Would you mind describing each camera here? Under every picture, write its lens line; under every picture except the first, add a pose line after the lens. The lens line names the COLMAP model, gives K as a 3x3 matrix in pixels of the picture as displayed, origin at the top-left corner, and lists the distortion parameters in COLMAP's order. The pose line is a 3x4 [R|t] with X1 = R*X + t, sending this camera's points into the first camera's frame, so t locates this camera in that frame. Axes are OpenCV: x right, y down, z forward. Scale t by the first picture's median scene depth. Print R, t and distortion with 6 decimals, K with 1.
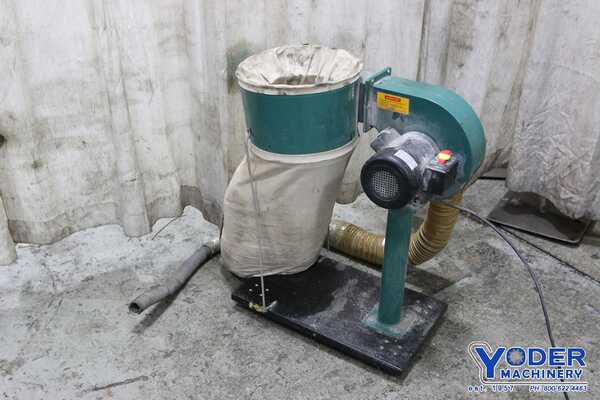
lens RADIAL K [[675.8, 0, 317.2], [0, 675.8, 200.9], [0, 0, 1]] dist [0.011139, -0.018469]
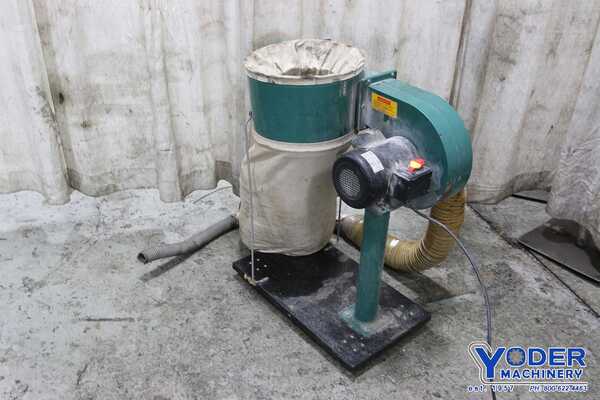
lens RADIAL K [[627.2, 0, 300.0], [0, 627.2, 200.0], [0, 0, 1]] dist [-0.007973, 0.005965]
pose [[0.949743, 0.165354, -0.265795, 0.239170], [-0.160770, 0.986218, 0.039071, -0.019938], [0.268592, 0.005624, 0.963238, 0.062883]]
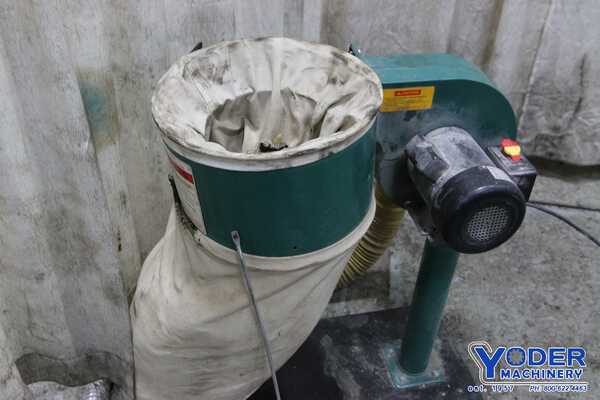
lens RADIAL K [[627.2, 0, 300.0], [0, 627.2, 200.0], [0, 0, 1]] dist [-0.007973, 0.005965]
pose [[0.722193, -0.420420, 0.549258, -0.300989], [0.327309, 0.907263, 0.264087, -0.225432], [-0.609349, -0.010945, 0.792827, 0.530273]]
